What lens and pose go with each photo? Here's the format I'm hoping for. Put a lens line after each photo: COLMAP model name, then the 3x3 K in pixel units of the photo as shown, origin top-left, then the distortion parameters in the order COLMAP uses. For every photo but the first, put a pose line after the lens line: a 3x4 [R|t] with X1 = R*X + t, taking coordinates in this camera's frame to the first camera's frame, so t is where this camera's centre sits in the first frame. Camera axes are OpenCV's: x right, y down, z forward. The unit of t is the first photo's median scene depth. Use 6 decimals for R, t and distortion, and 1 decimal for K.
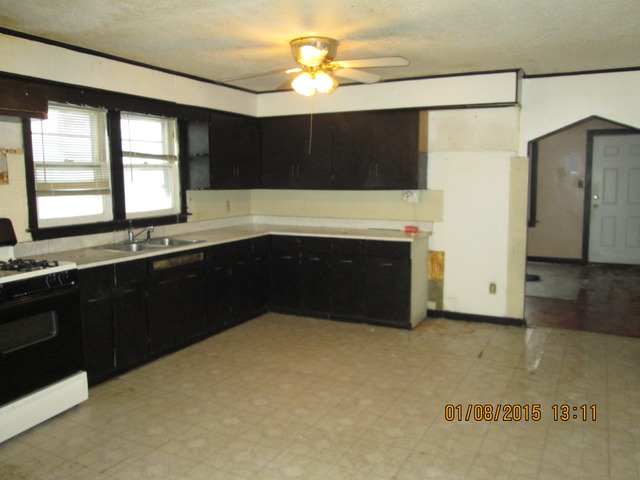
lens RADIAL K [[560.3, 0, 322.5], [0, 560.3, 242.7], [0, 0, 1]] dist [-0.008540, -0.005920]
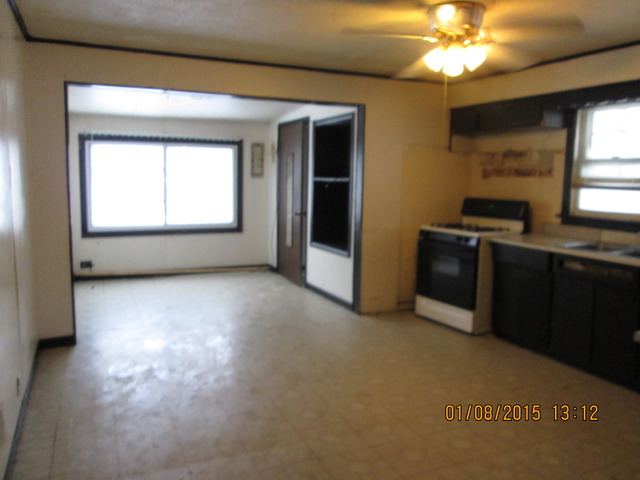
lens RADIAL K [[560.3, 0, 318.7], [0, 560.3, 237.1], [0, 0, 1]] dist [-0.008540, -0.005920]
pose [[-0.642442, 0.092475, -0.760734, 0.753518], [-0.097557, 0.974747, 0.200877, -0.169905], [0.760099, 0.203266, -0.617197, 1.351826]]
